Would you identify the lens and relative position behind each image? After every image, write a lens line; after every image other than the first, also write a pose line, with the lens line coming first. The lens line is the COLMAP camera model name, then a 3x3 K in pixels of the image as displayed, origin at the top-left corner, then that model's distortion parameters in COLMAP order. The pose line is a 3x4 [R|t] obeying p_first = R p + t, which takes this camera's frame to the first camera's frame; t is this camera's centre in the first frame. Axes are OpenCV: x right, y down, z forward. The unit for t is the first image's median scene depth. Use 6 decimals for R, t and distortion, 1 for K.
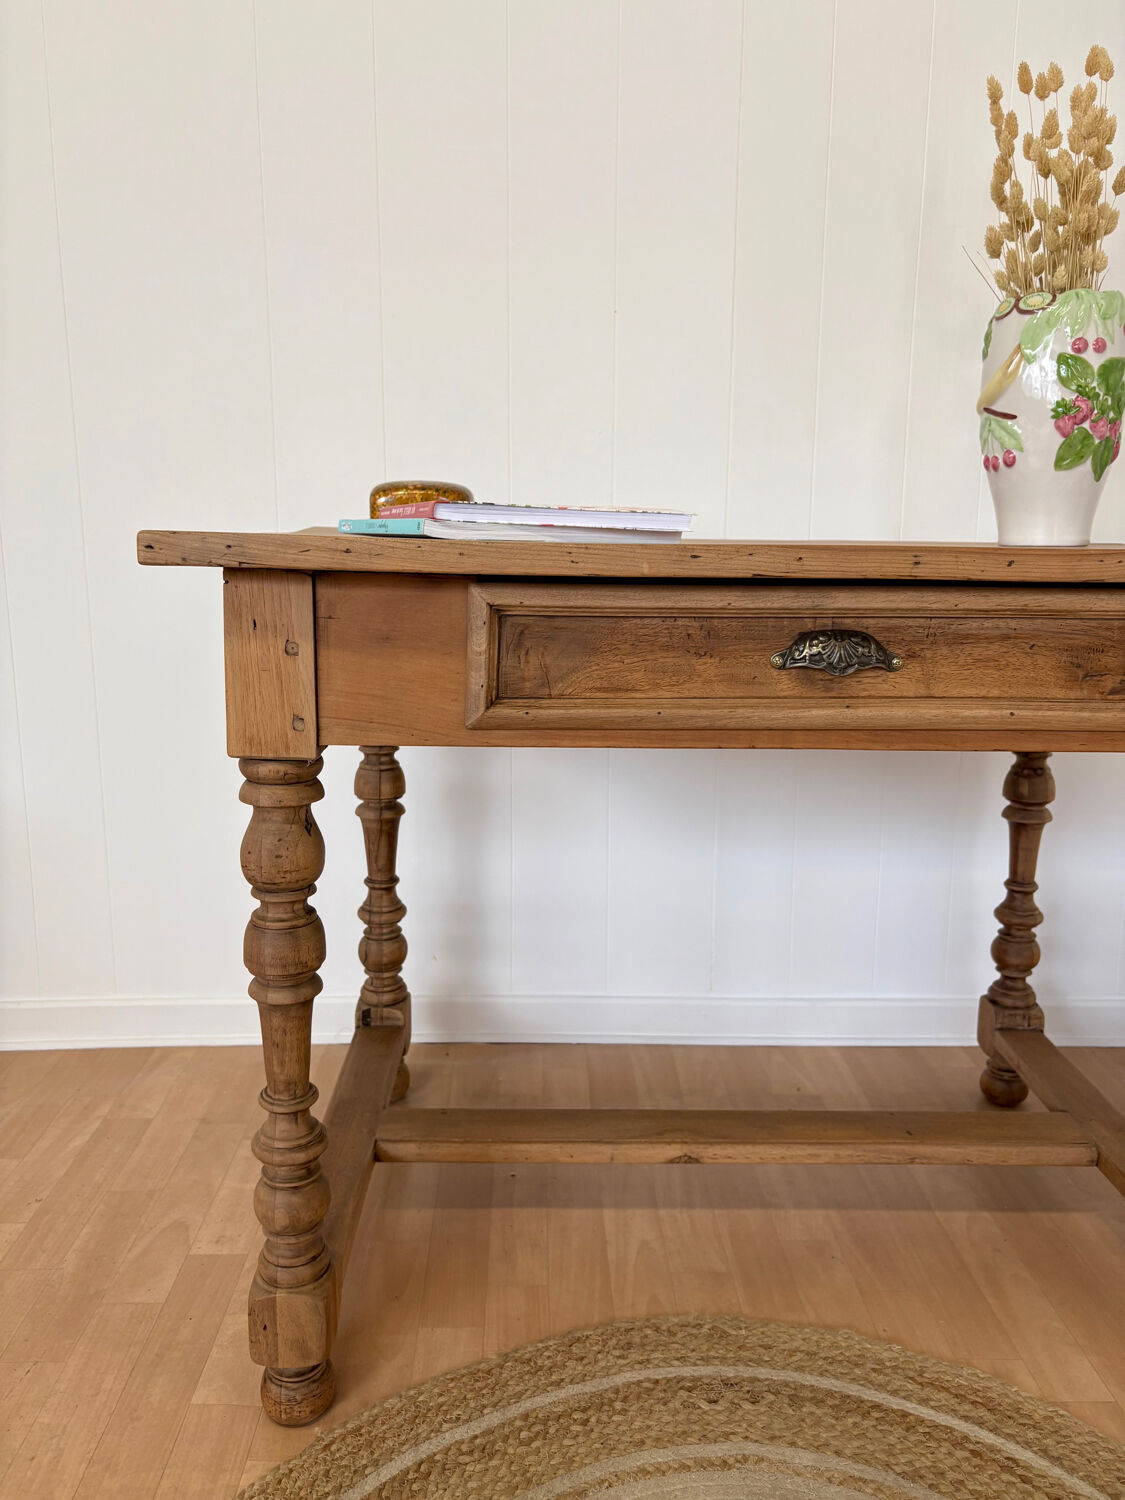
lens RADIAL K [[1141.5, 0, 568.2], [0, 1141.5, 756.8], [0, 0, 1]] dist [0.075993, -0.088450]
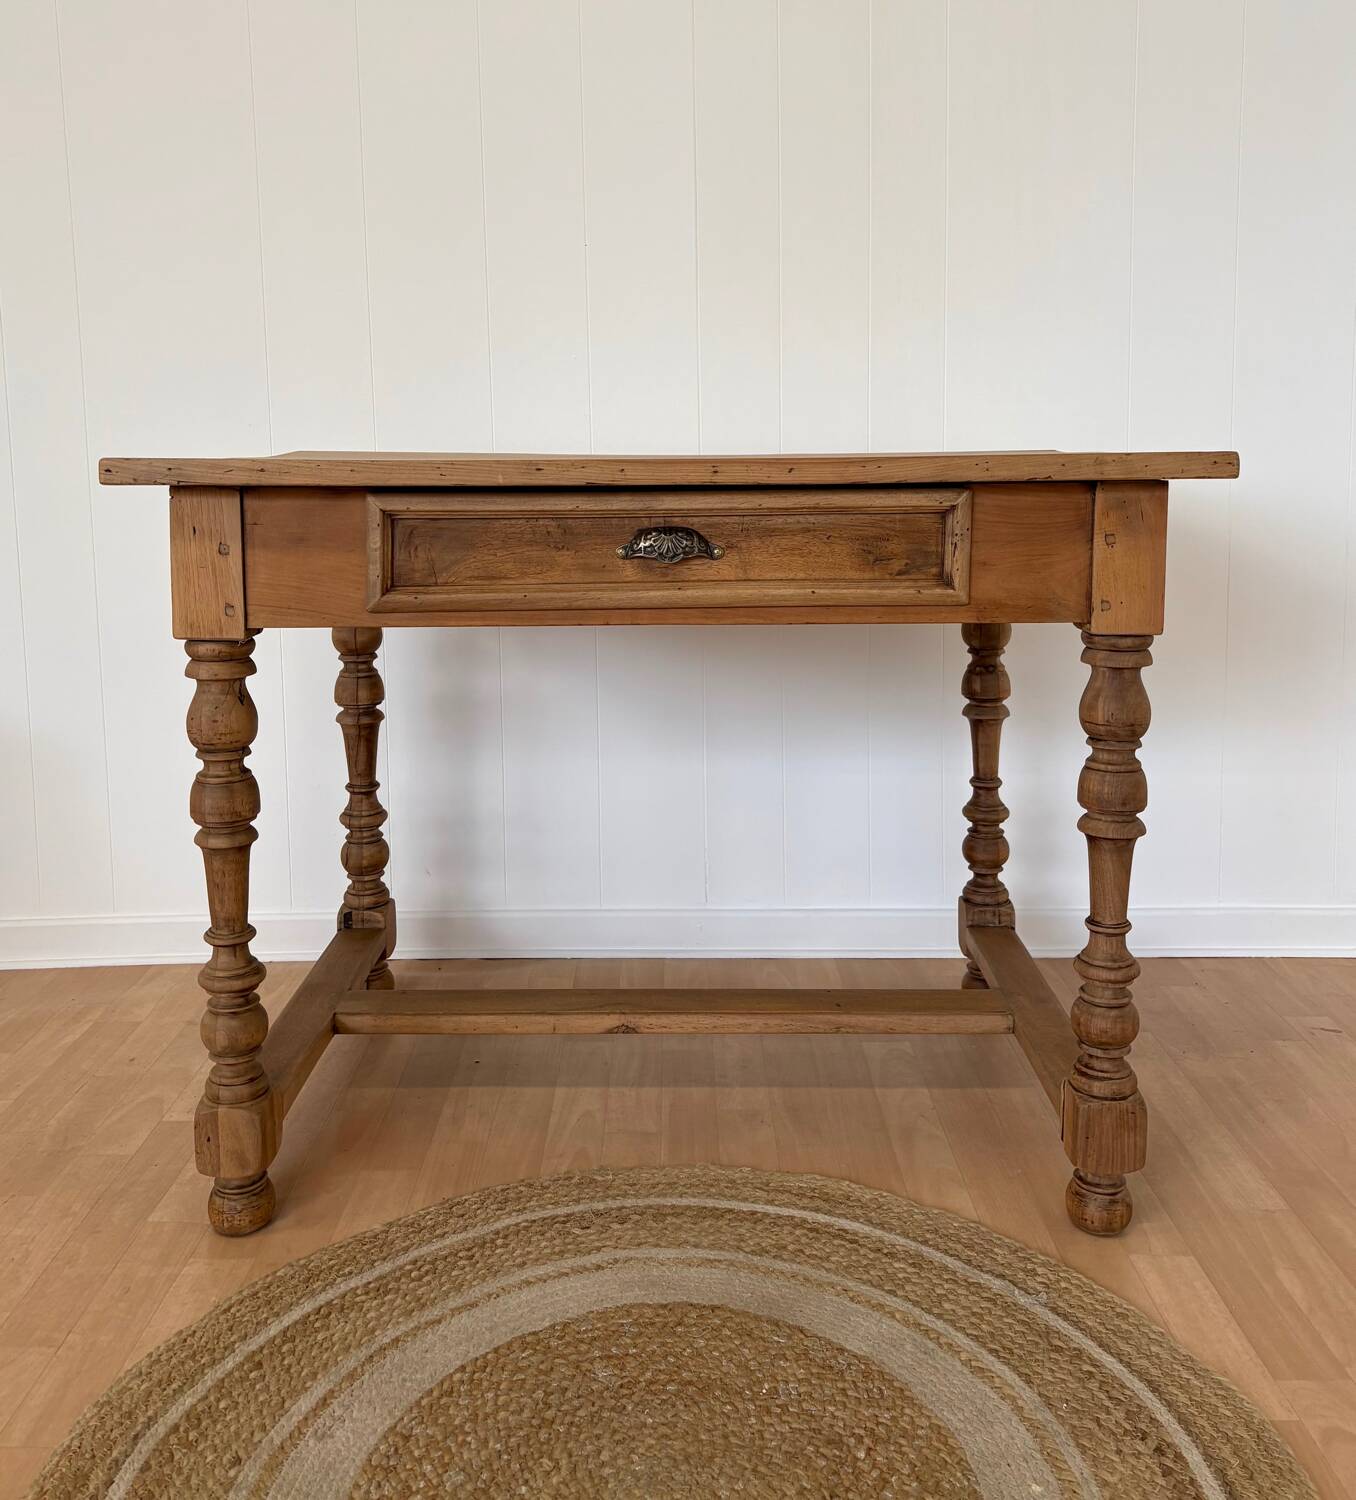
lens RADIAL K [[1431.9, 0, 674.9], [0, 1431.9, 602.2], [0, 0, 1]] dist [0.043936, -0.023396]
pose [[0.999111, -0.018217, -0.038006, 0.253752], [0.014911, 0.996224, -0.085527, 0.085917], [0.039421, 0.084884, 0.995611, -0.436473]]
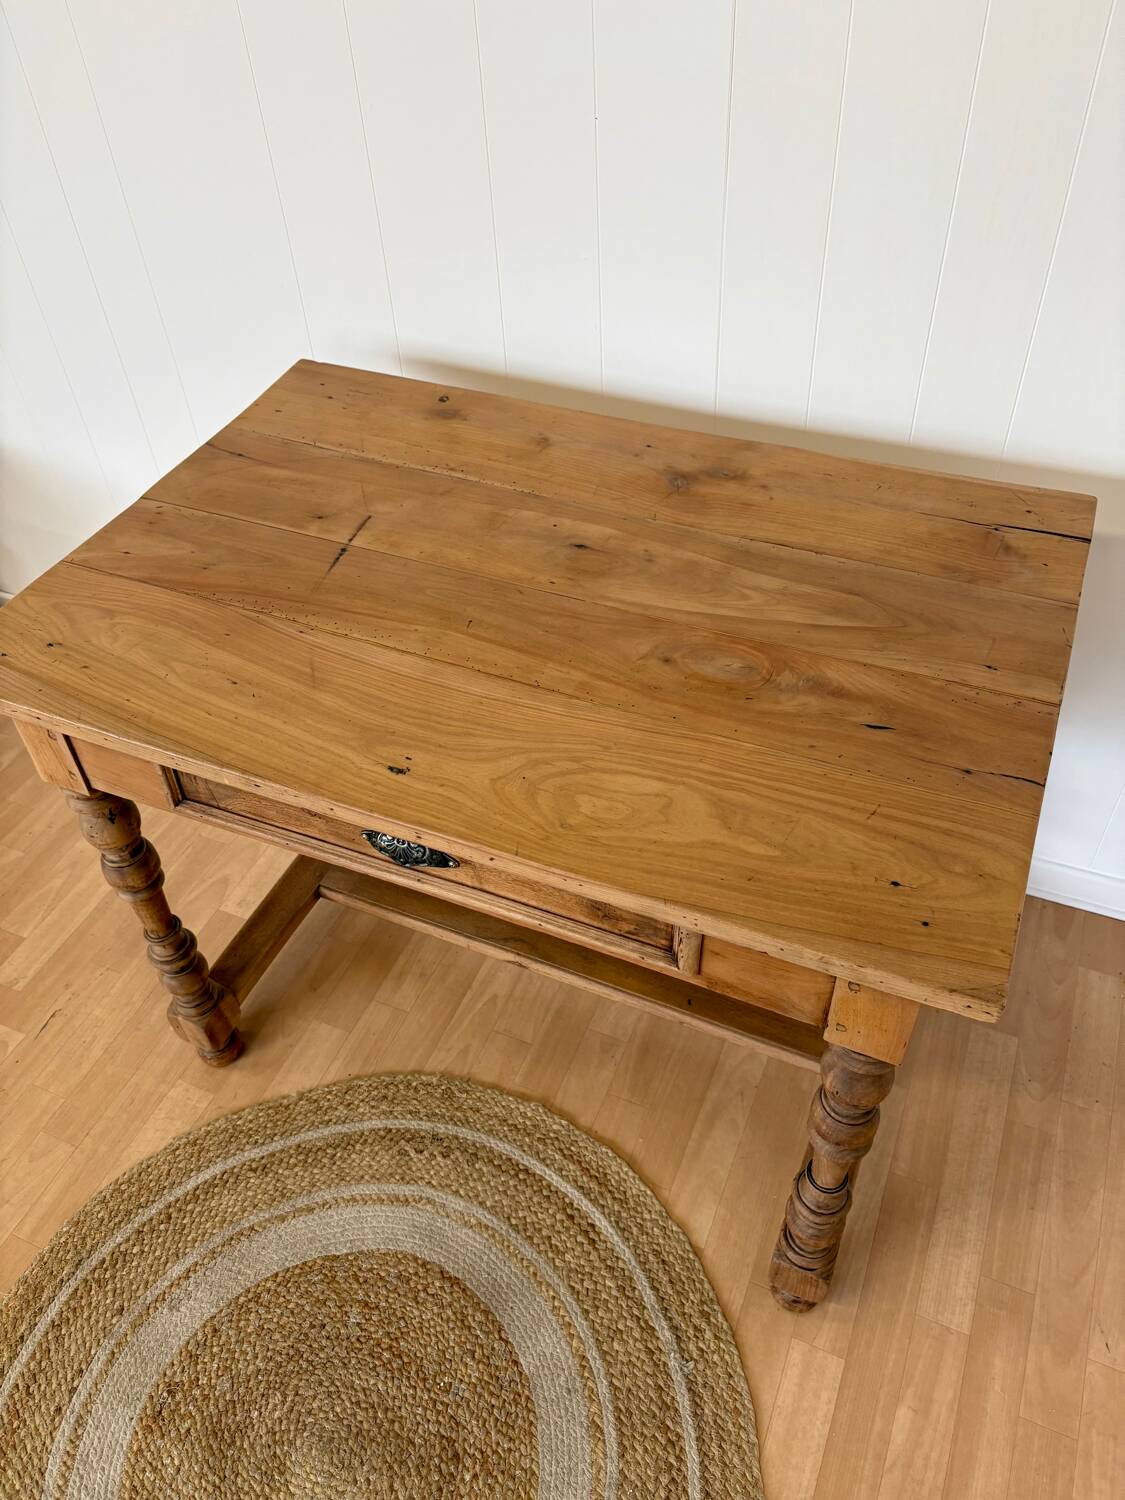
lens RADIAL K [[1148.6, 0, 558.3], [0, 1148.6, 758.4], [0, 0, 1]] dist [0.041857, -0.040439]
pose [[0.900916, 0.264155, -0.344343, 0.654045], [-0.027180, 0.826215, 0.562699, -0.720434], [0.433141, -0.497586, 0.751530, 0.183751]]
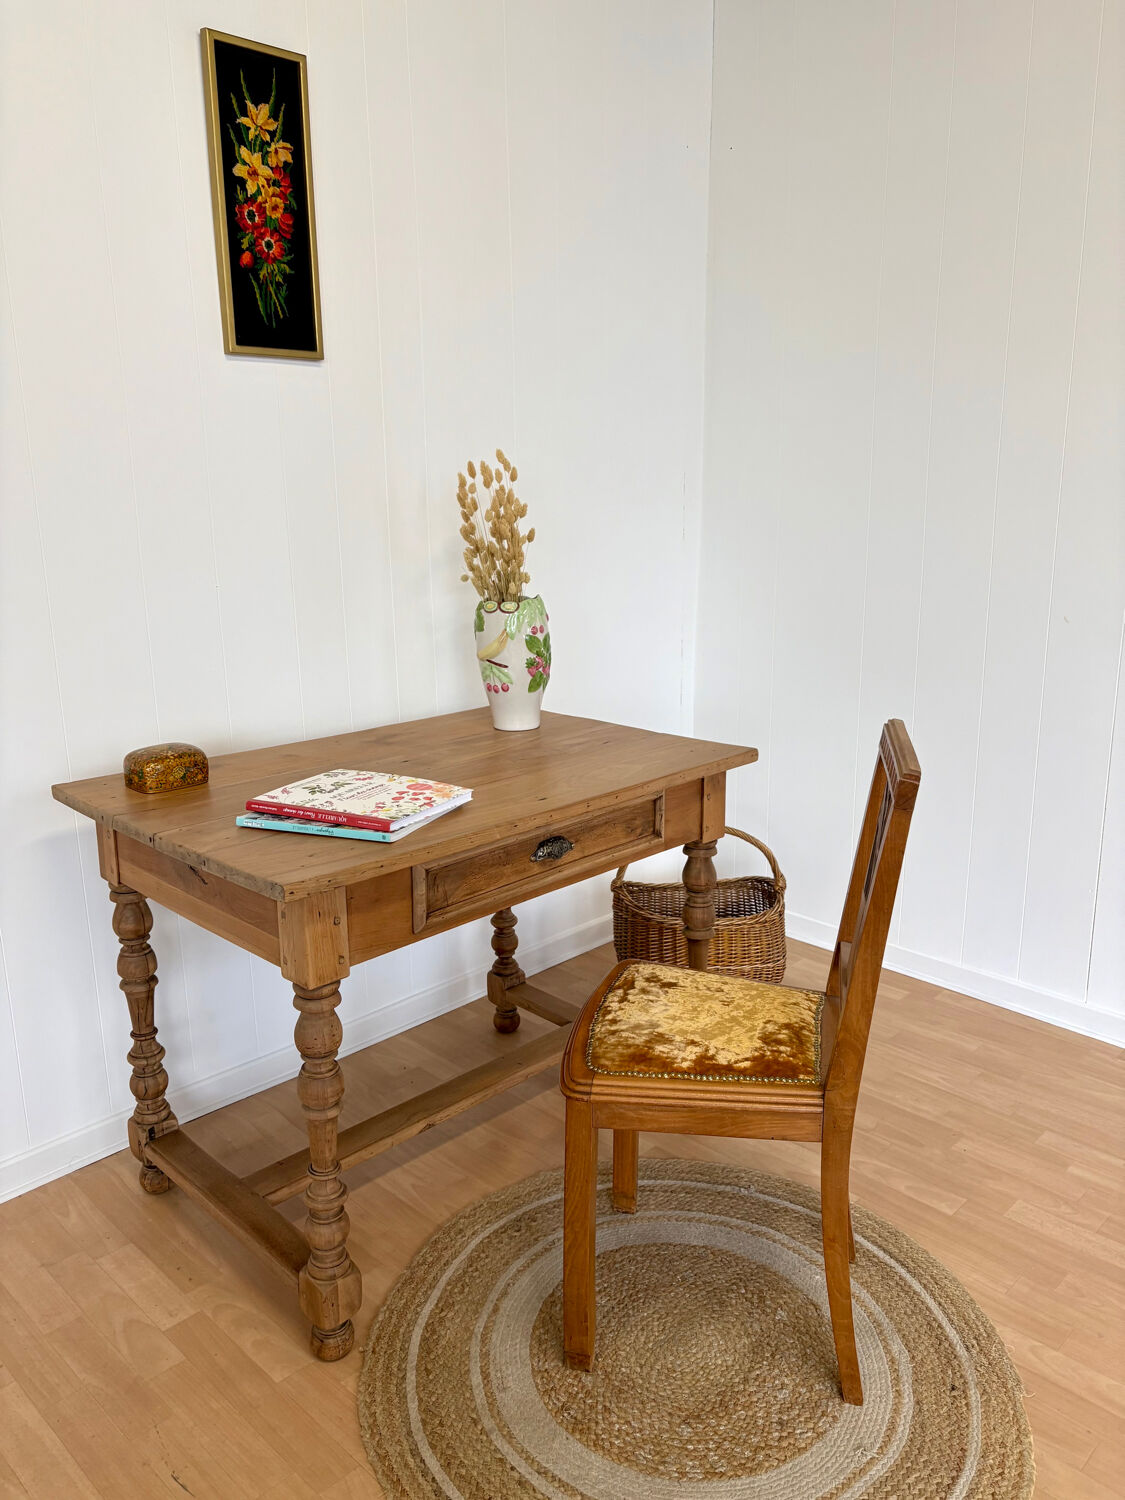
lens RADIAL K [[1133.1, 0, 562.5], [0, 1133.1, 750.0], [0, 0, 1]] dist [0.028878, -0.005976]
pose [[0.723282, -0.178821, 0.666998, -0.941414], [0.151926, 0.983430, 0.098911, -0.401564], [-0.673634, 0.029793, 0.738465, -0.463649]]
